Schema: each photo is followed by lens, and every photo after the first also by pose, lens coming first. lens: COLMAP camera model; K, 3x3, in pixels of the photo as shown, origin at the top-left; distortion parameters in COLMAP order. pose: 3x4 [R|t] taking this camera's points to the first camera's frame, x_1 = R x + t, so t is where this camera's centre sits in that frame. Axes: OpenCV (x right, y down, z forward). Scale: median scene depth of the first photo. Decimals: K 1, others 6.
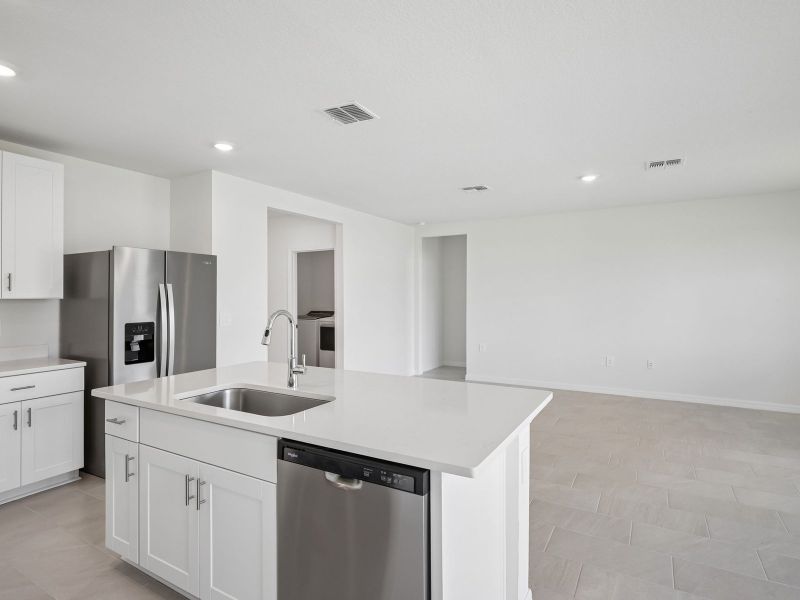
lens RADIAL K [[429.8, 0, 400.4], [0, 429.8, 292.5], [0, 0, 1]] dist [-0.001424, -0.001000]
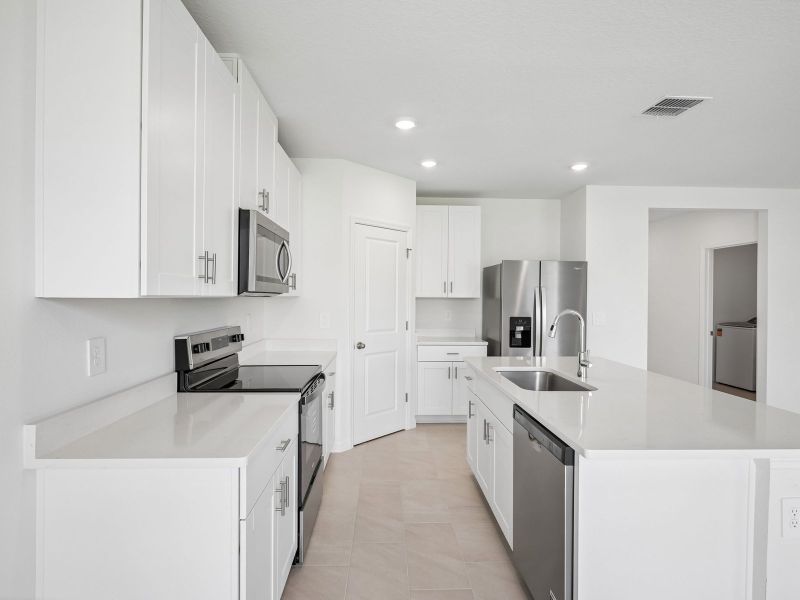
lens RADIAL K [[423.0, 0, 400.0], [0, 423.0, 300.0], [0, 0, 1]] dist [0.002484, 0.000521]
pose [[0.535751, 0.018480, -0.844174, 0.283291], [-0.006537, 0.999821, 0.017738, -0.002269], [0.844351, -0.003985, 0.535776, -0.005236]]
